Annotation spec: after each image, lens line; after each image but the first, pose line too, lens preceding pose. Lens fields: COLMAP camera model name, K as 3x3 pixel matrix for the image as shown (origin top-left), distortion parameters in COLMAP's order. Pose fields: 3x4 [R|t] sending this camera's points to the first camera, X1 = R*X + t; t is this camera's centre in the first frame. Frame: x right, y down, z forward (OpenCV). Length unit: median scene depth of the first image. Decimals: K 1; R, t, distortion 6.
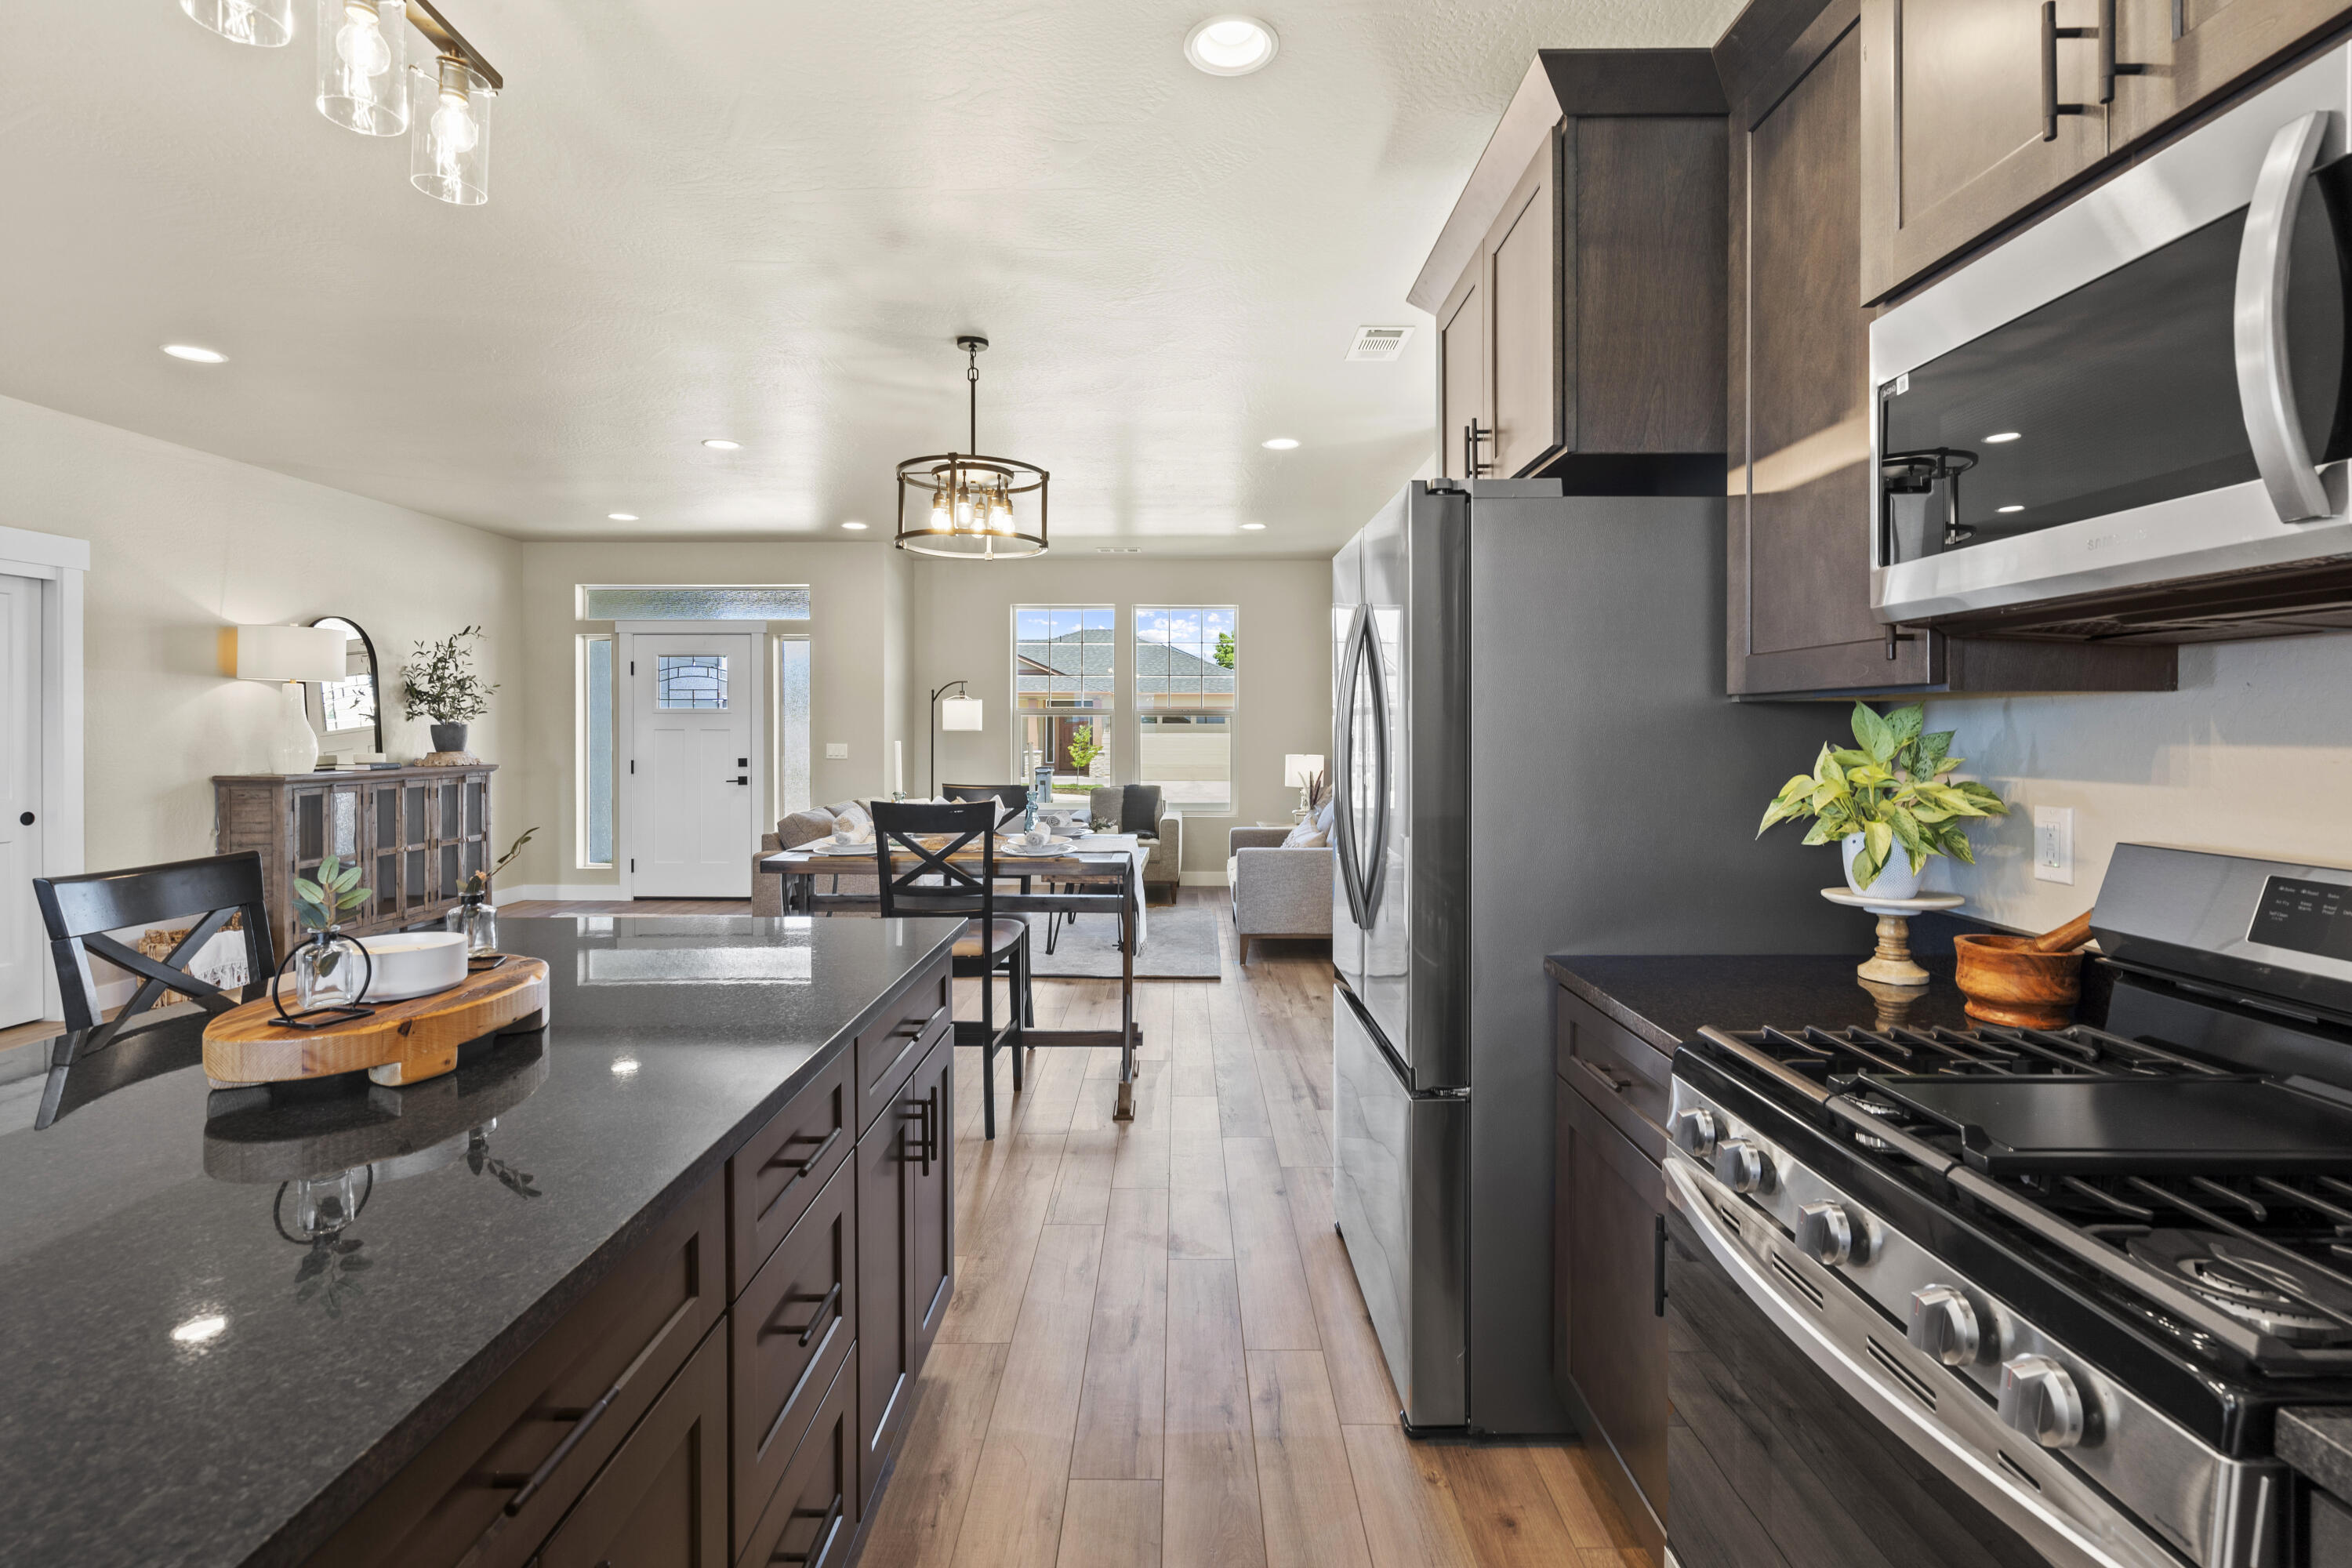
lens RADIAL K [[1087.3, 0, 1174.7], [0, 1087.3, 736.7], [0, 0, 1]] dist [-0.003208, 0.001309]
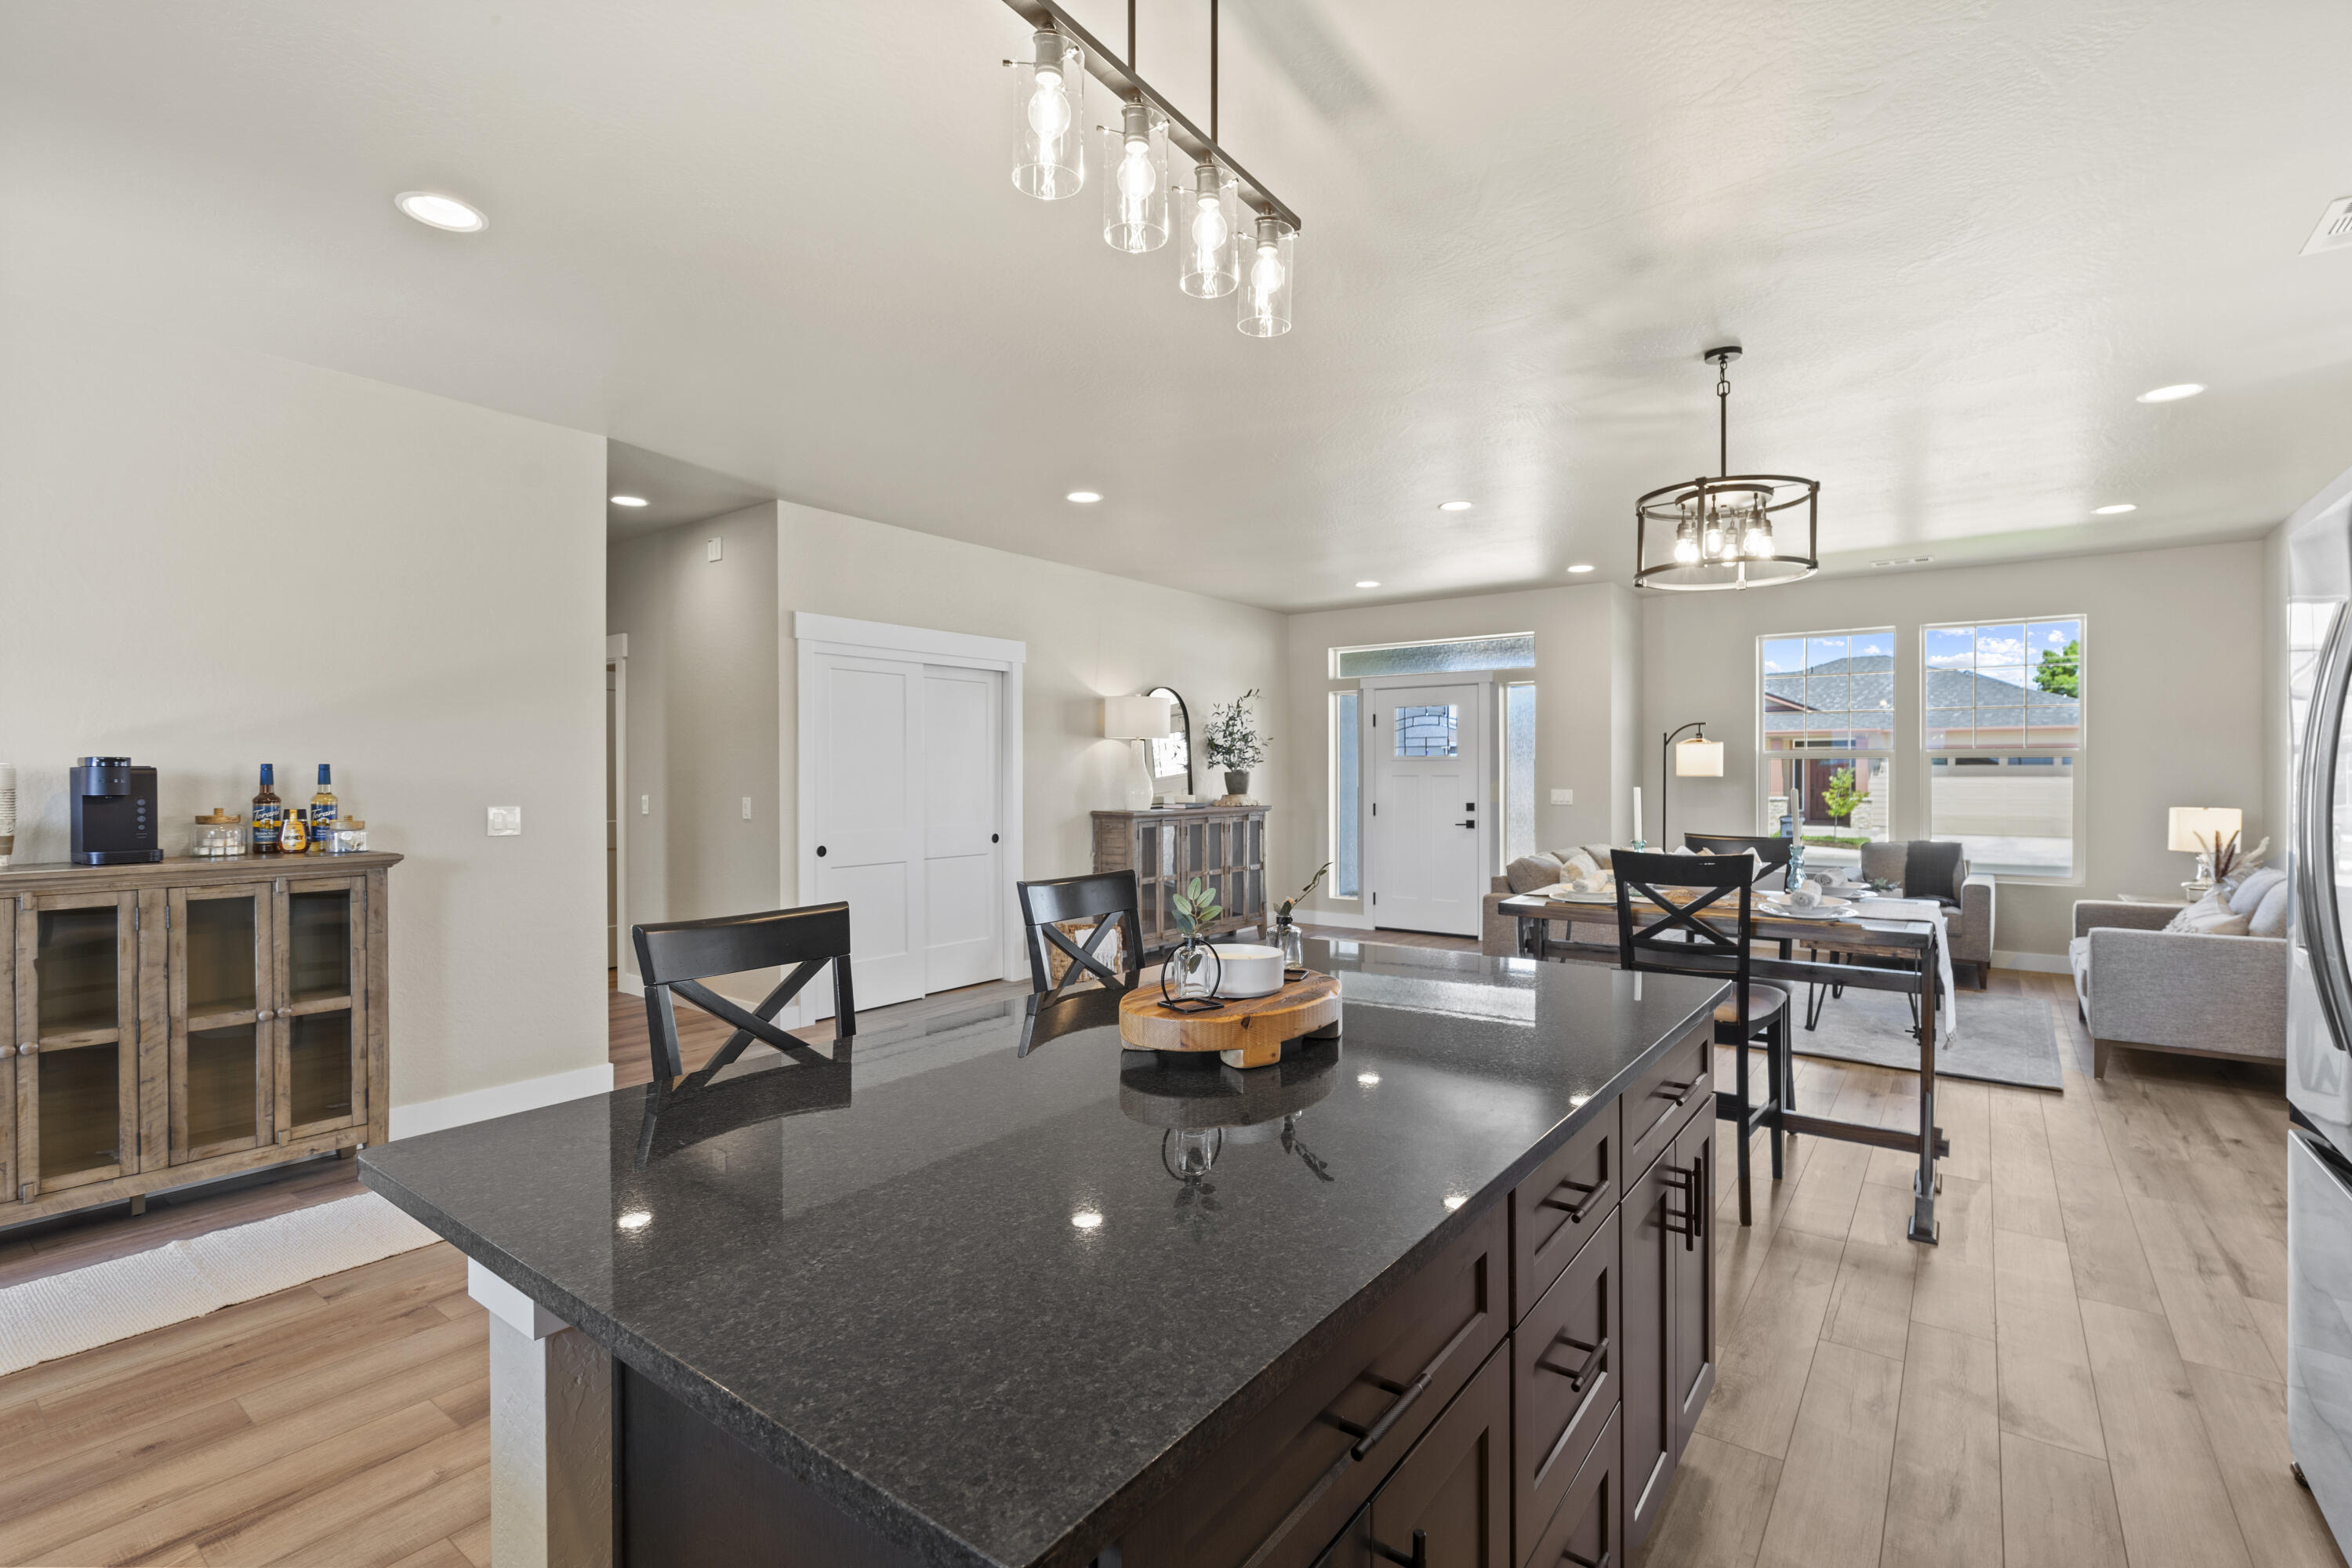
lens RADIAL K [[1075.7, 0, 1176.0], [0, 1075.7, 784.0], [0, 0, 1]] dist [0.000576, 0.001260]
pose [[0.804577, 0.002827, -0.593842, -0.017700], [-0.001636, 0.999995, 0.002544, -0.000814], [0.593846, -0.001075, 0.804578, -0.006847]]
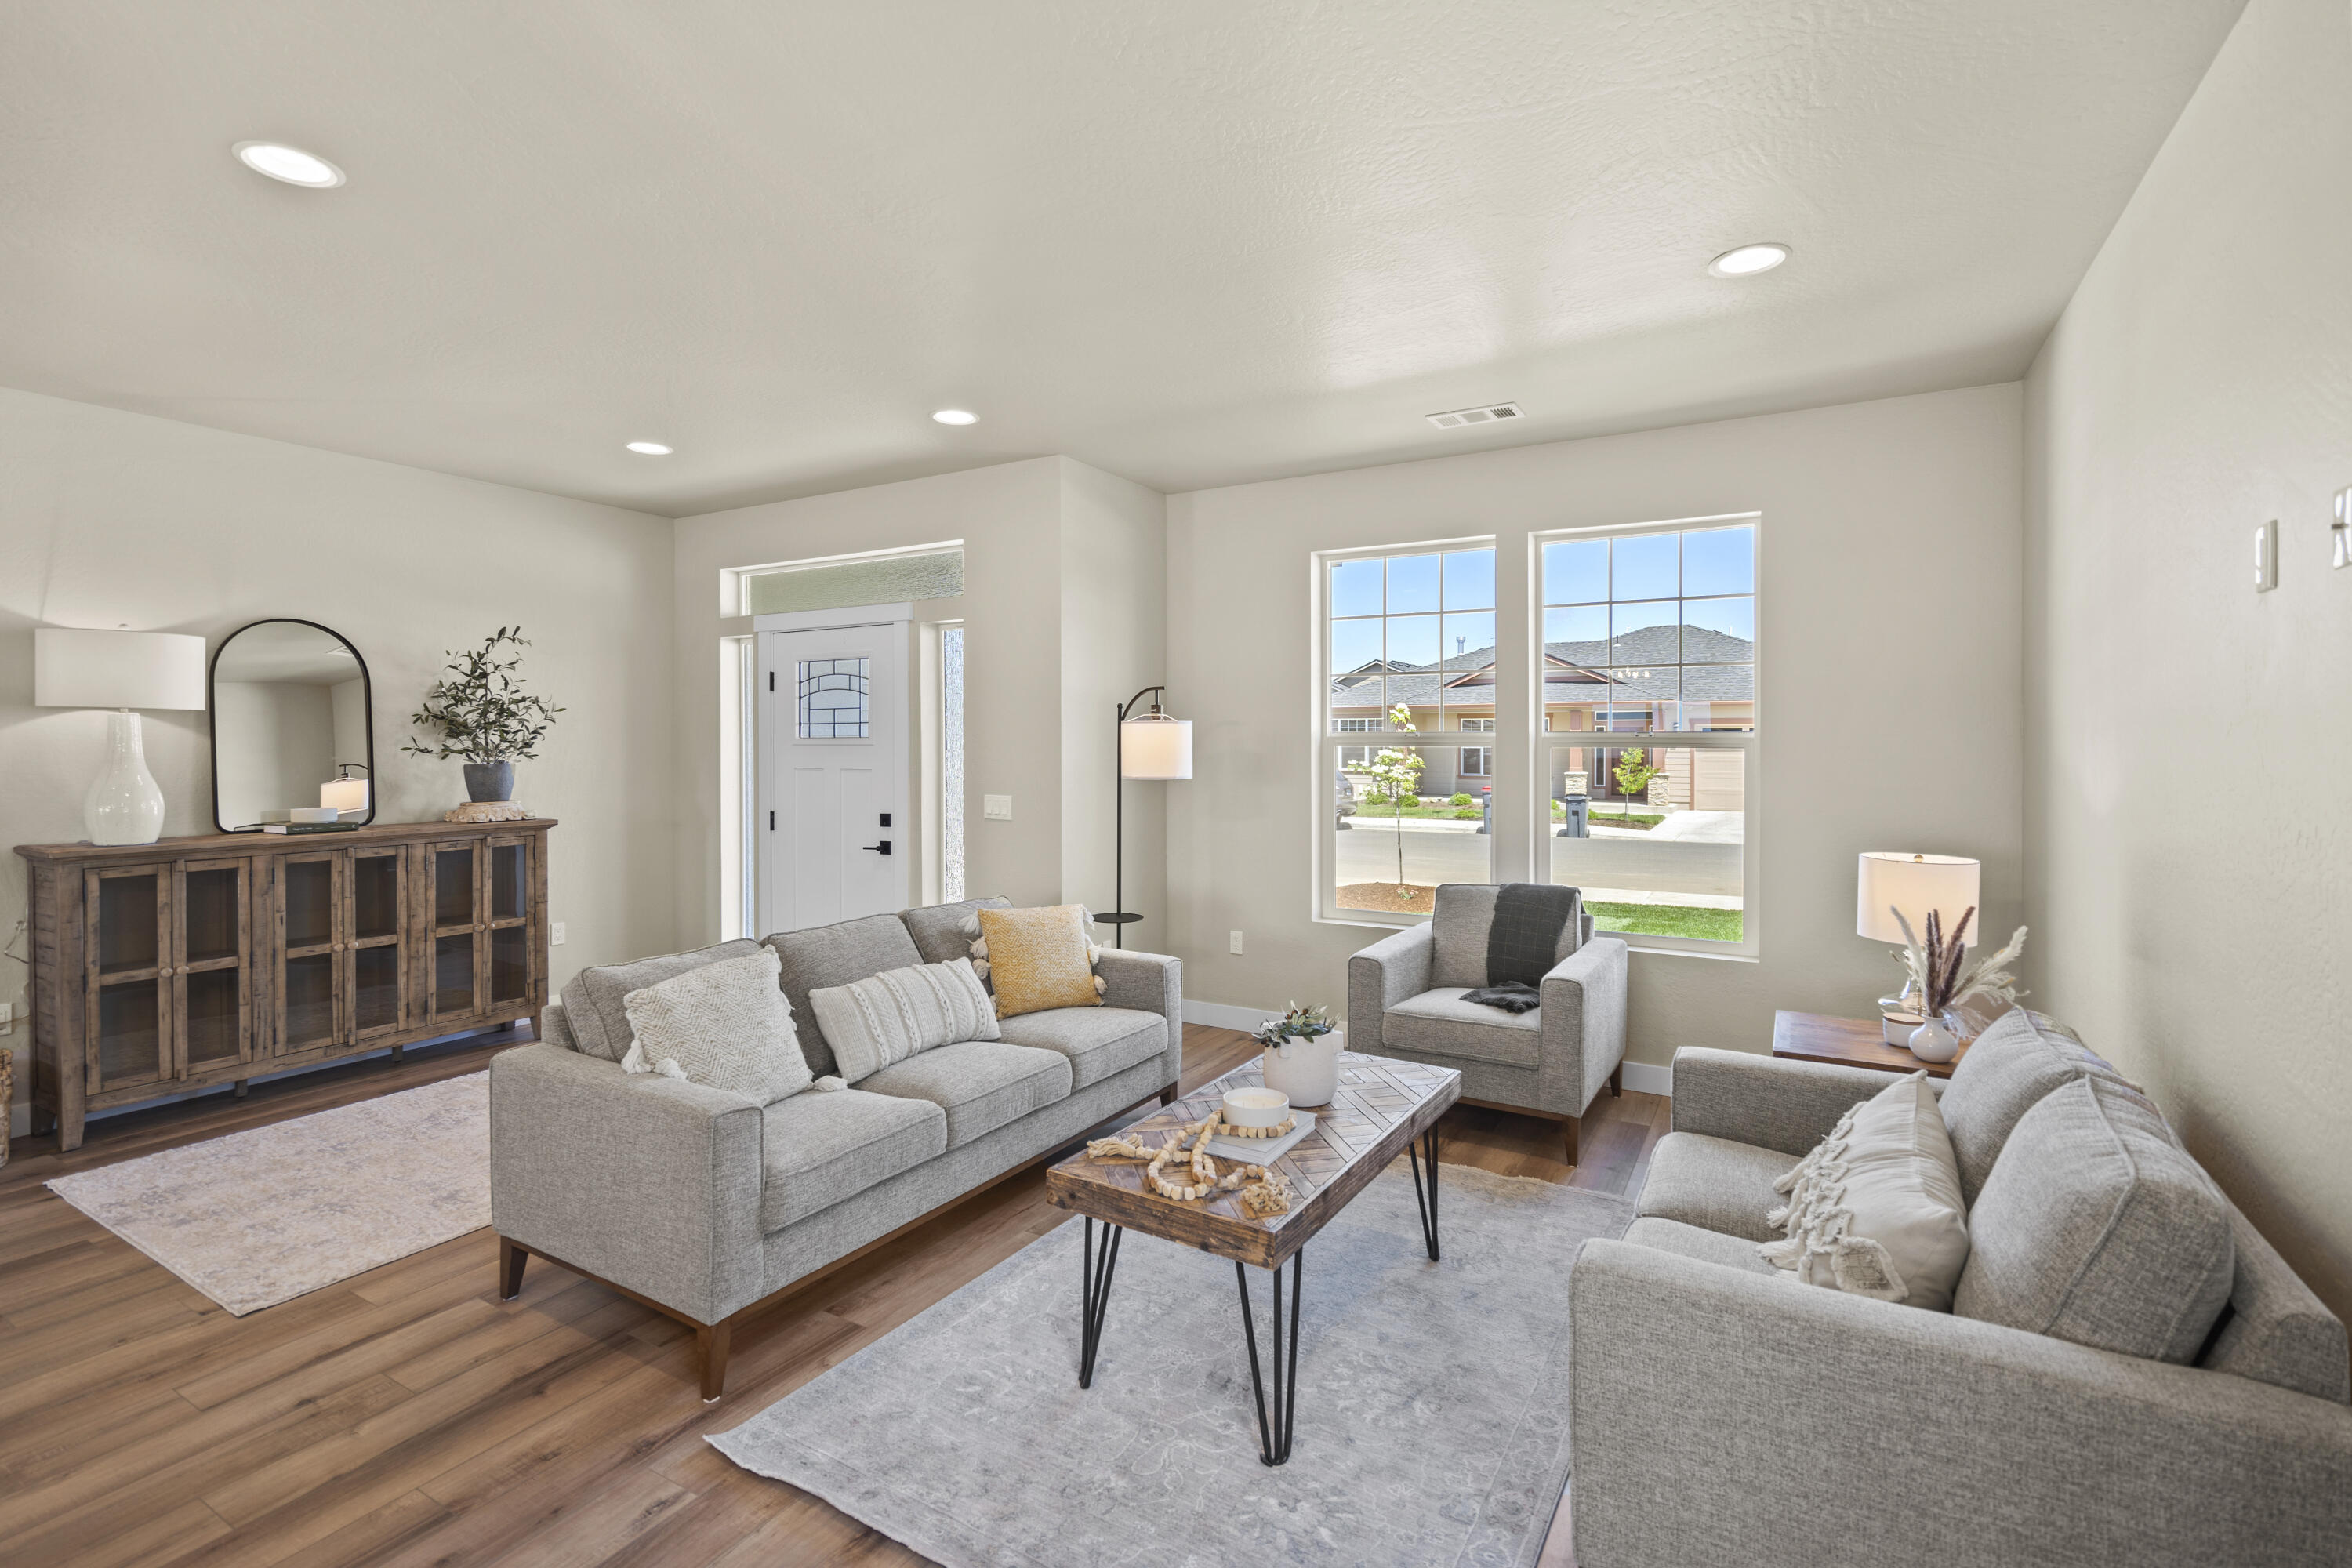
lens RADIAL K [[1087.3, 0, 1174.7], [0, 1087.3, 736.7], [0, 0, 1]] dist [-0.003208, 0.001309]
pose [[0.868776, -0.002986, -0.495197, 0.140728], [-0.003368, 0.999923, -0.011938, -0.034893], [0.495194, 0.012040, 0.868699, 0.939411]]
